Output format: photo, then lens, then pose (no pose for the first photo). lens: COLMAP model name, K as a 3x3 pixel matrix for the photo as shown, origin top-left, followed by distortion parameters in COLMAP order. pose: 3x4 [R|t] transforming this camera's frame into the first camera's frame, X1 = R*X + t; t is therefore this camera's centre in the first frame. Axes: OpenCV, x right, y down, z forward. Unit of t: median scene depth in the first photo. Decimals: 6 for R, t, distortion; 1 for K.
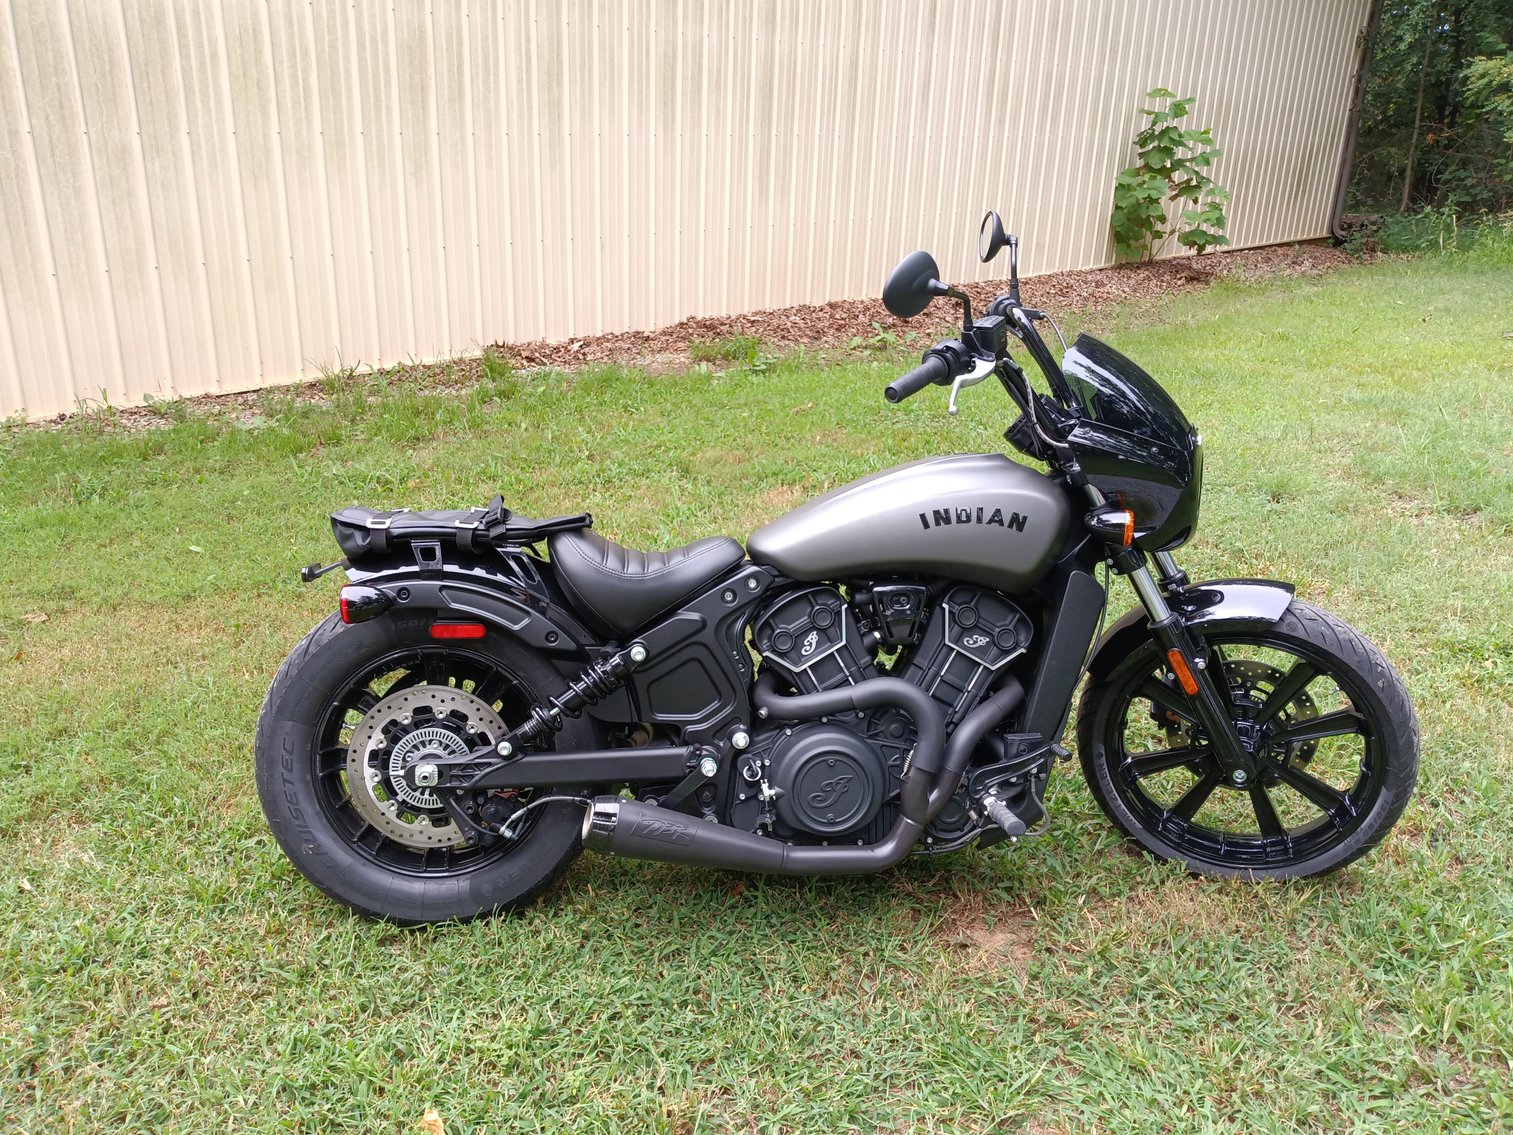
lens RADIAL K [[1187.6, 0, 761.7], [0, 1187.6, 589.8], [0, 0, 1]] dist [0.018989, -0.071585]
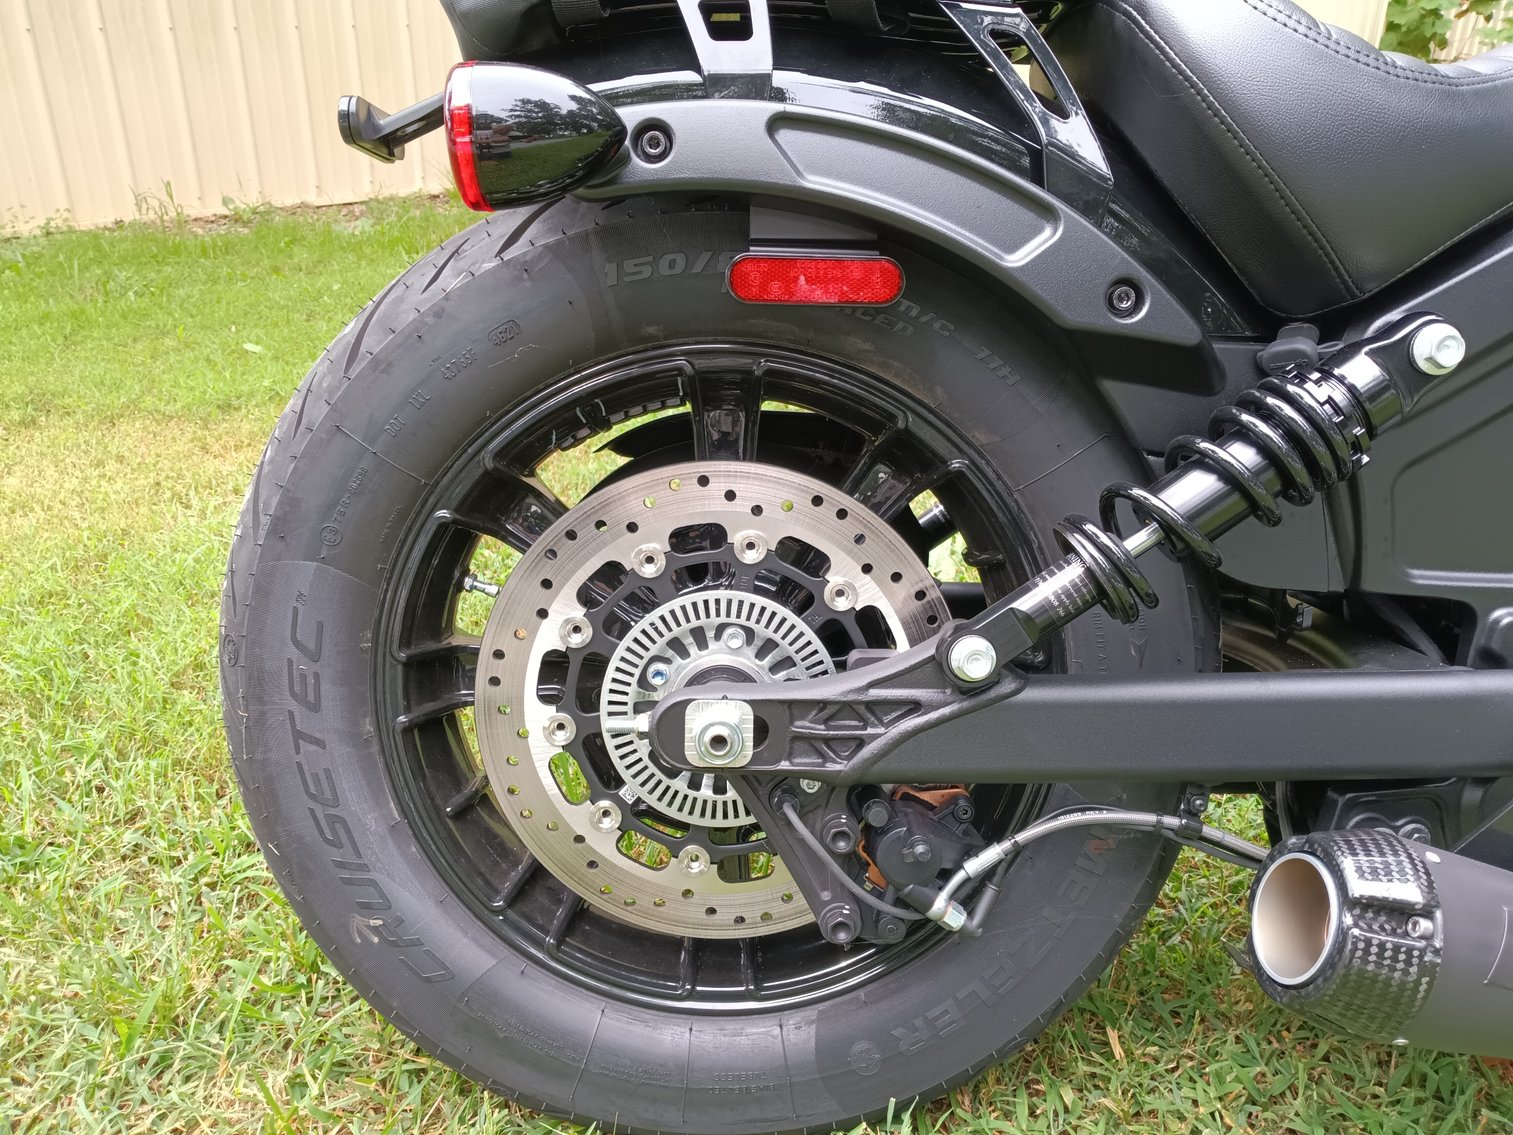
lens RADIAL K [[1174.0, 0, 757.1], [0, 1174.0, 620.3], [0, 0, 1]] dist [0.025902, -0.069508]
pose [[0.994221, 0.023654, -0.104718, -0.238069], [-0.014455, 0.996038, 0.087741, 0.097349], [0.106378, -0.085721, 0.990624, 0.688418]]
